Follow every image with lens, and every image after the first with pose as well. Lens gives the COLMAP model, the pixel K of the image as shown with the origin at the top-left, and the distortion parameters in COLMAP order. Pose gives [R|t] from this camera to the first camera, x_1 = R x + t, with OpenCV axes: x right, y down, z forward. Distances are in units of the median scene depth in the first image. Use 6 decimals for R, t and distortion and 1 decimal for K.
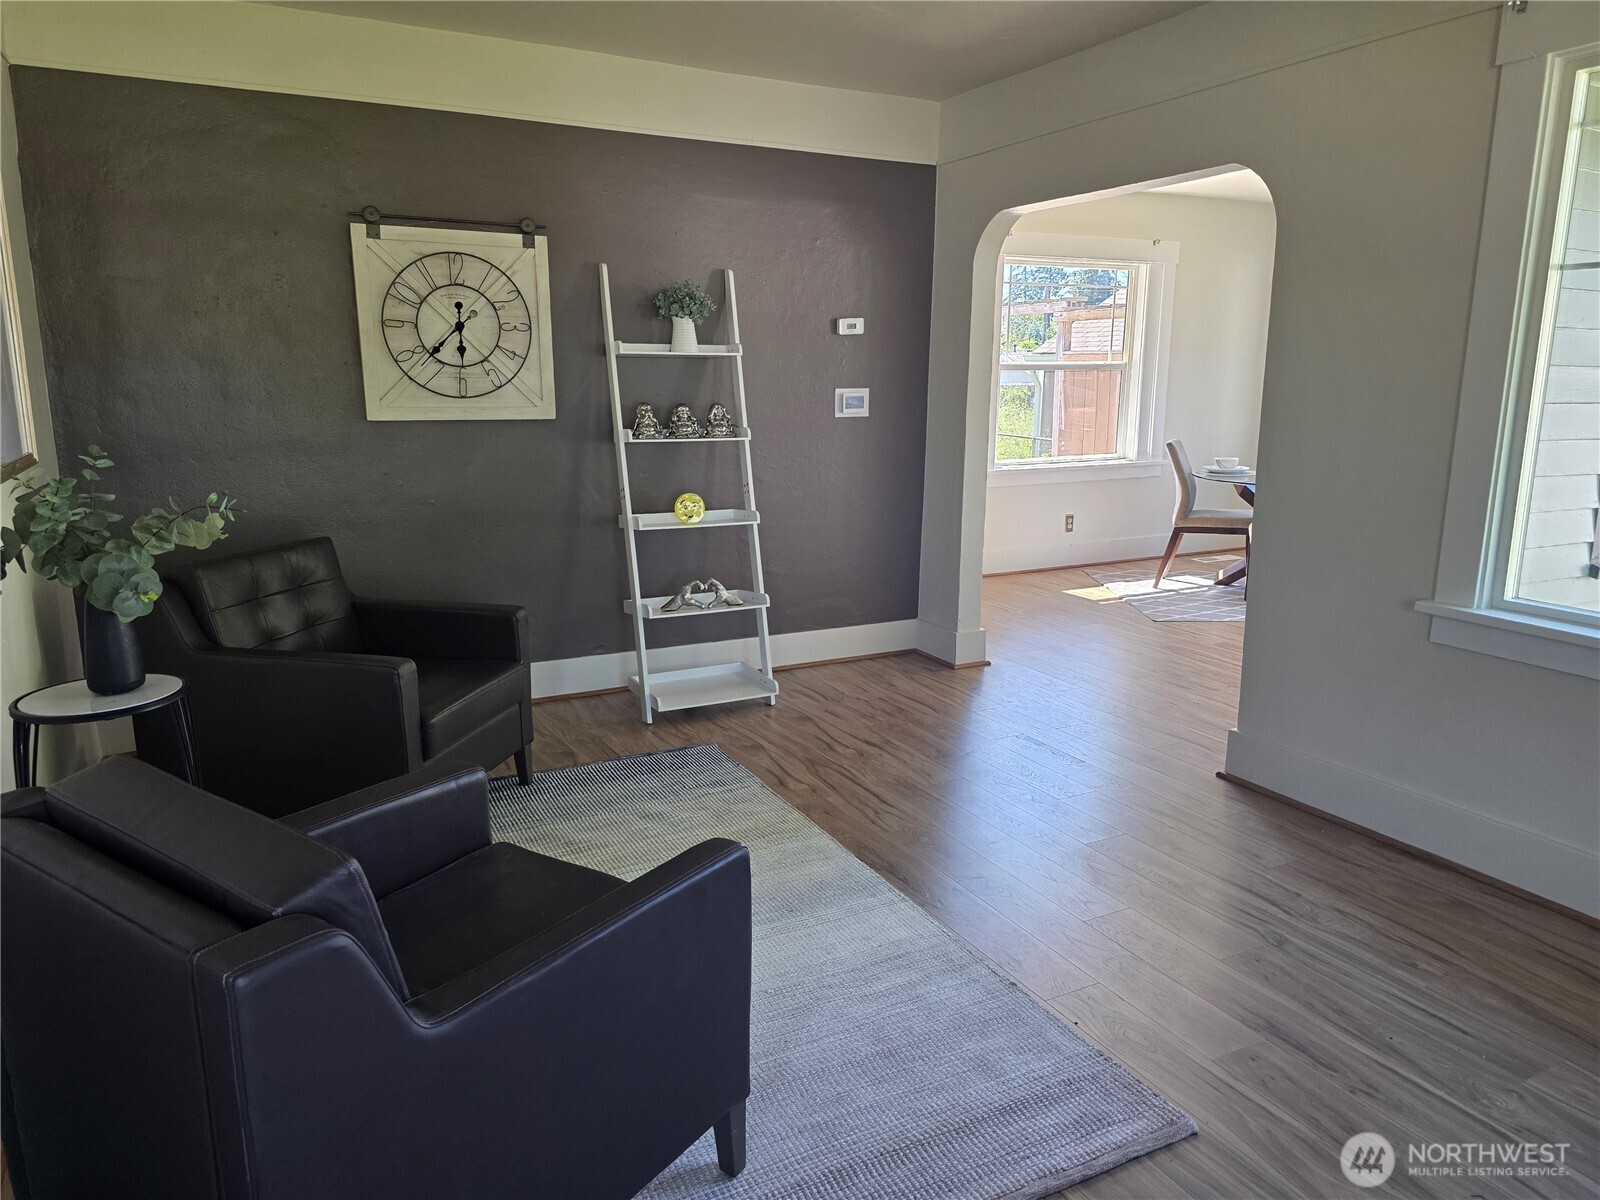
lens RADIAL K [[1085.8, 0, 801.0], [0, 1085.8, 609.3], [0, 0, 1]] dist [0.068609, -0.063975]
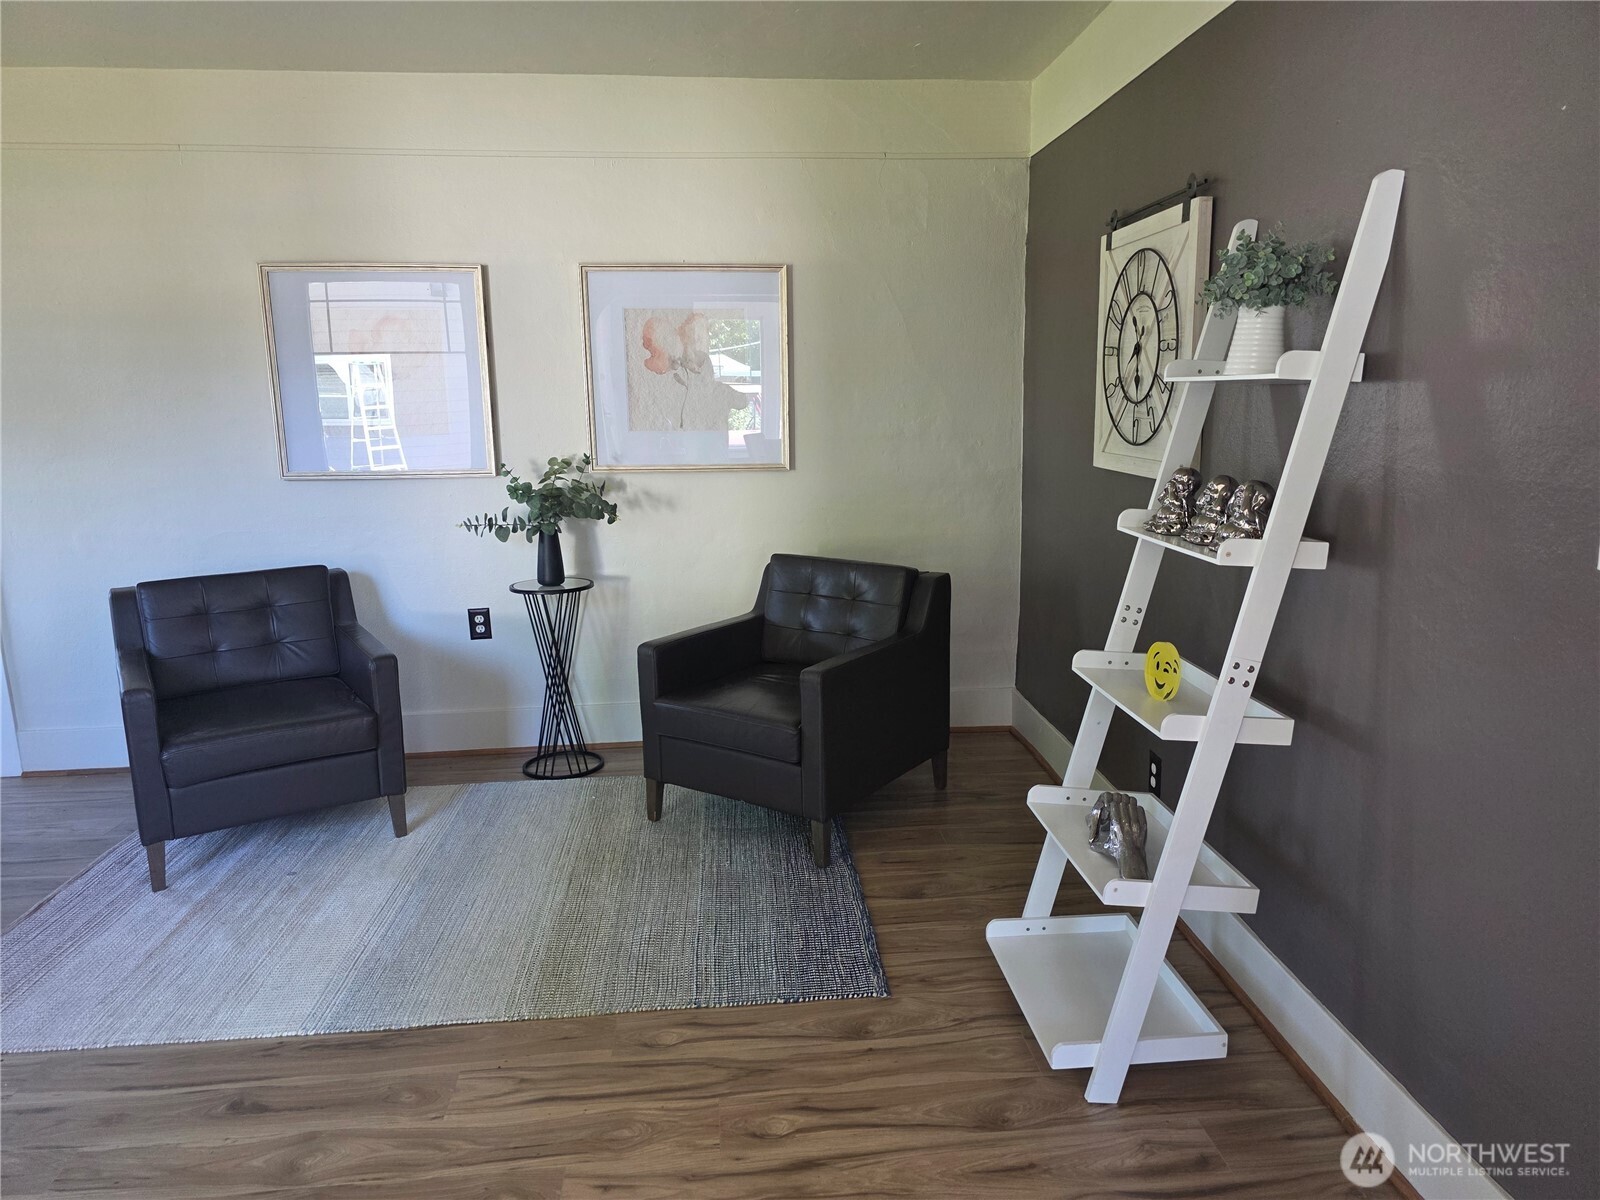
lens RADIAL K [[1075.9, 0, 809.6], [0, 1075.9, 598.6], [0, 0, 1]] dist [0.067870, -0.065660]
pose [[-0.386031, 0.176163, -0.905509, 0.475091], [-0.183637, 0.947276, 0.262576, -0.256632], [0.904023, 0.267648, -0.333328, 1.115671]]
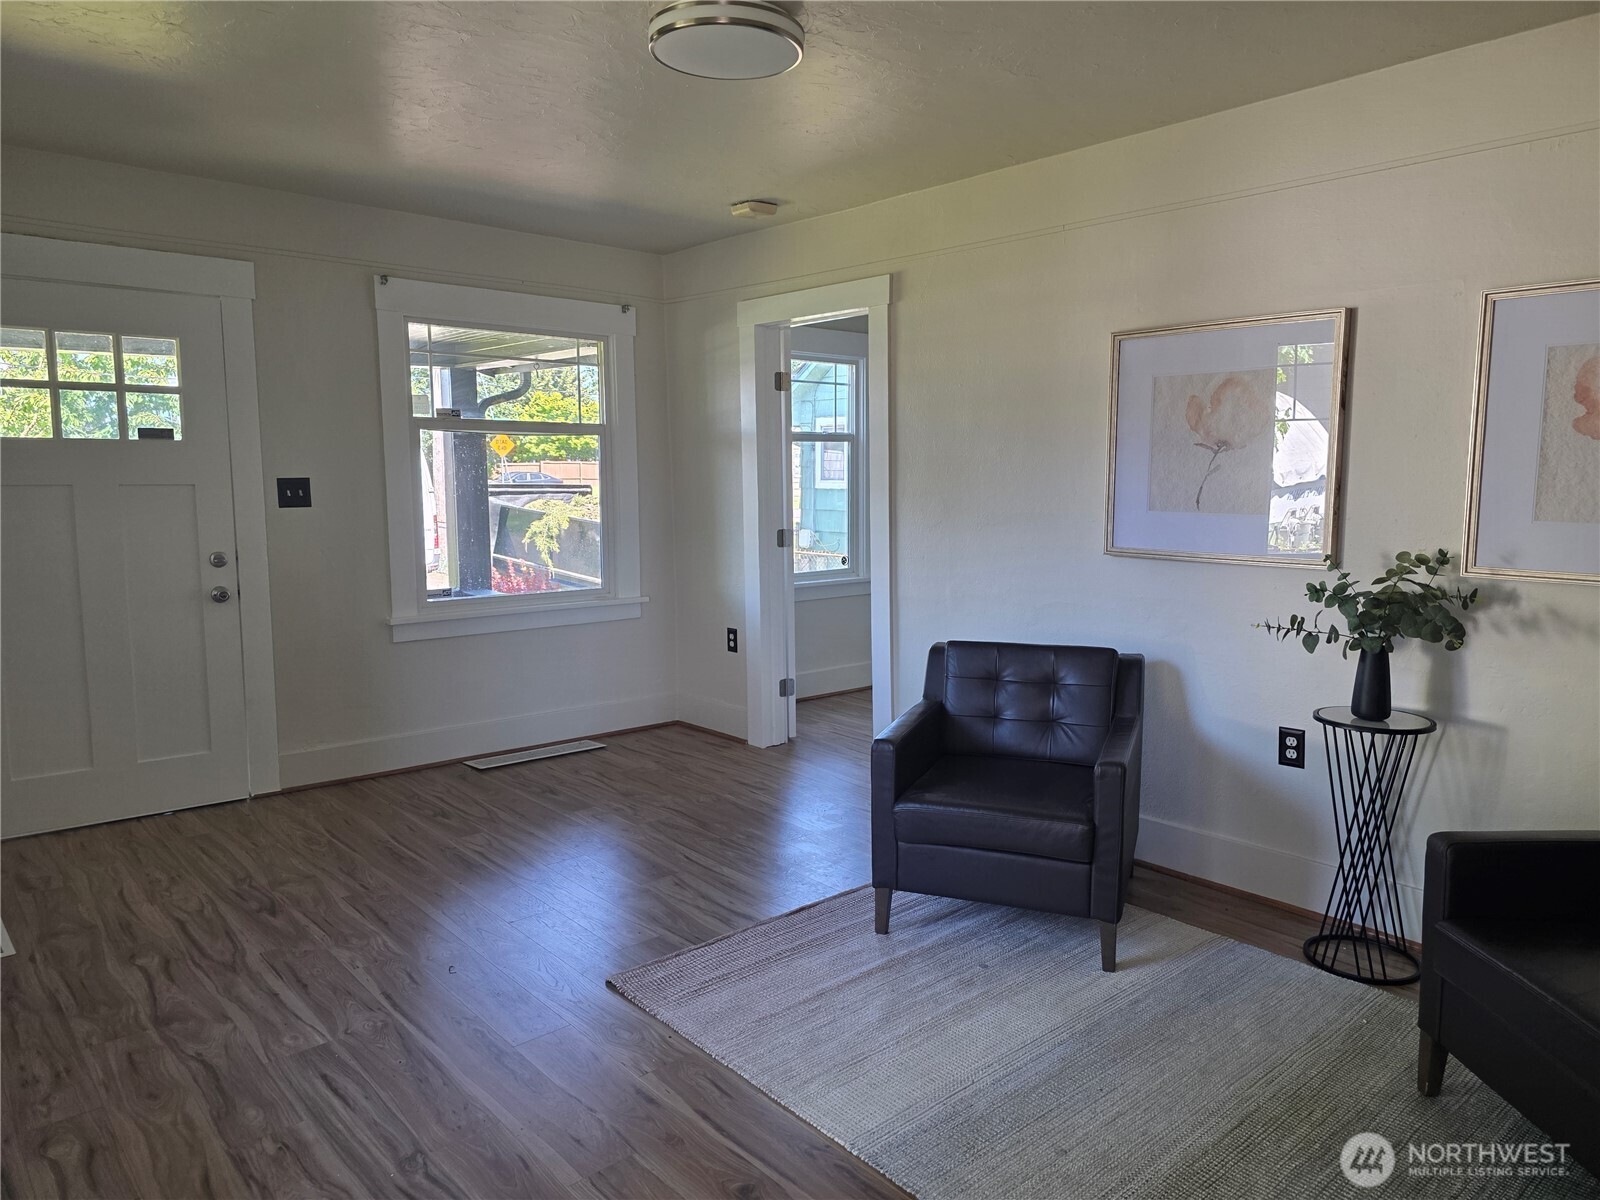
lens RADIAL K [[1075.9, 0, 809.6], [0, 1075.9, 598.6], [0, 0, 1]] dist [0.067870, -0.065660]
pose [[-0.972034, 0.026232, -0.233372, 0.214513], [-0.051690, 0.945472, 0.321575, -0.265046], [0.229082, 0.324644, -0.917675, 1.143445]]
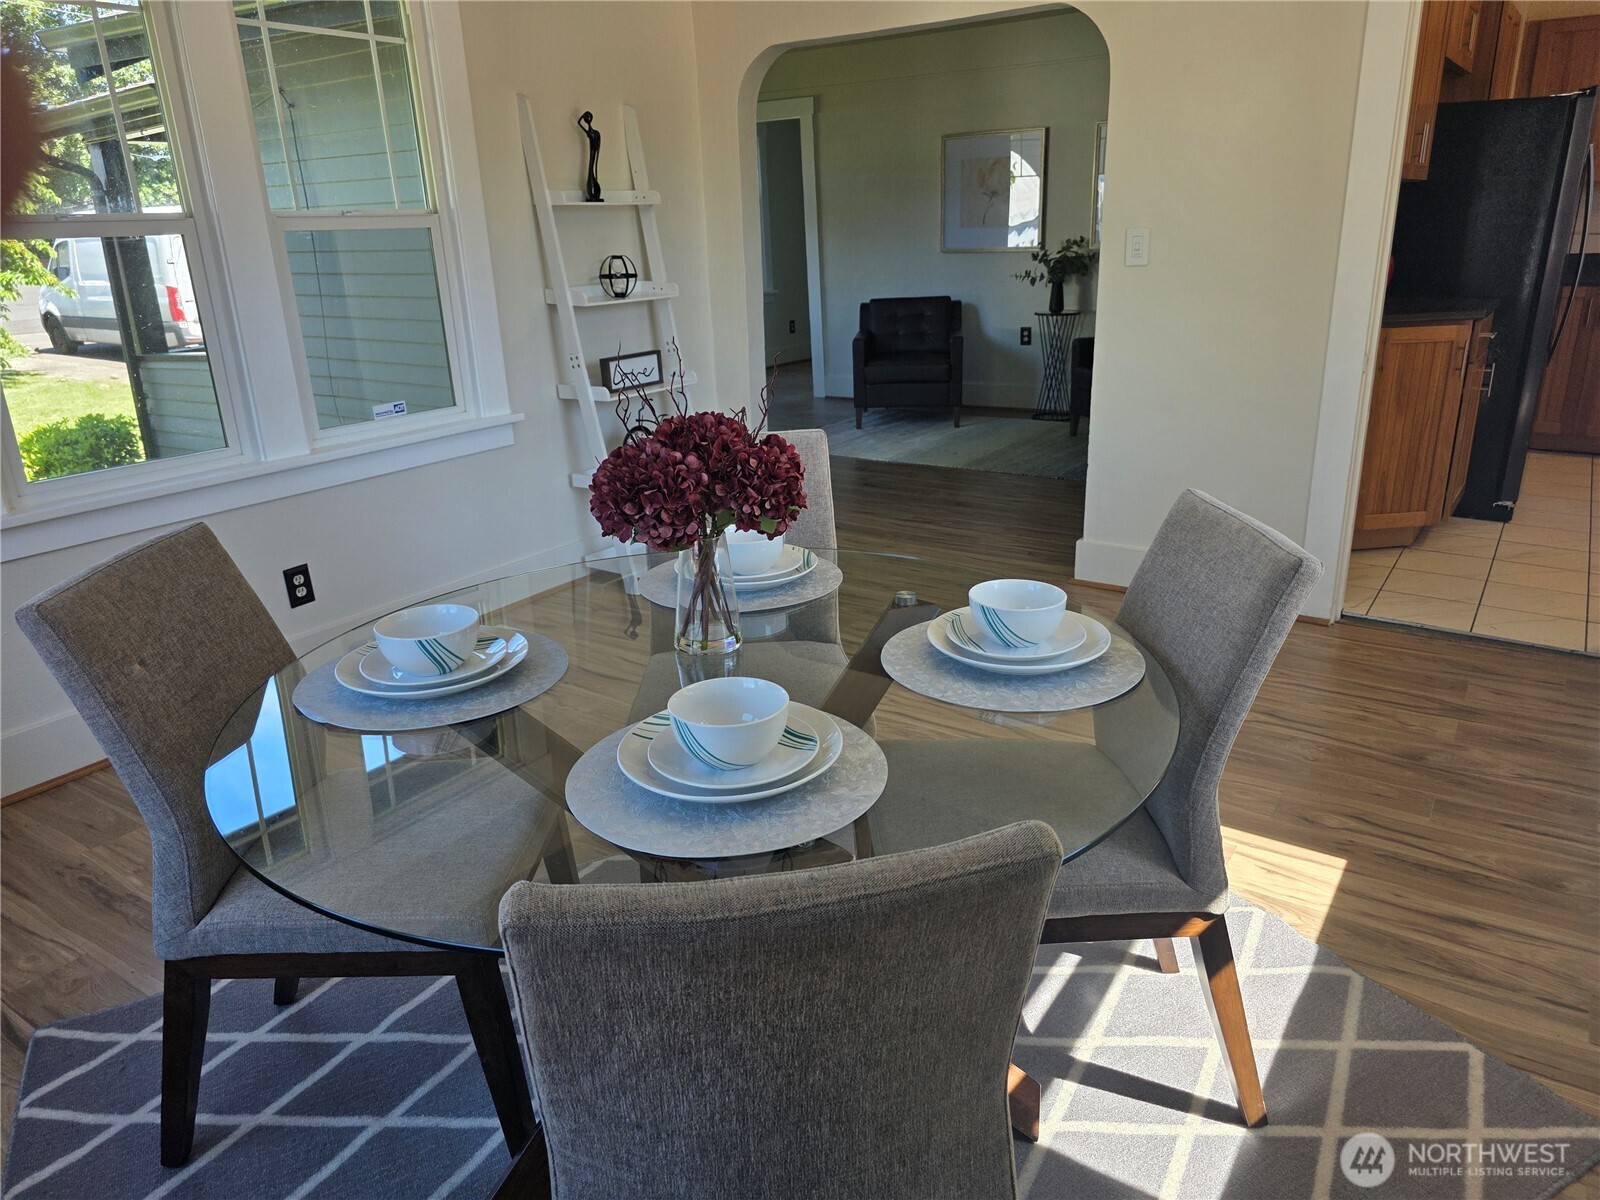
lens RADIAL K [[1075.9, 0, 809.6], [0, 1075.9, 598.6], [0, 0, 1]] dist [0.067870, -0.065660]
pose [[-0.888648, 0.177842, -0.422702, 0.884082], [-0.065144, 0.863441, 0.500226, -0.430996], [0.453939, 0.472061, -0.755710, 1.978861]]
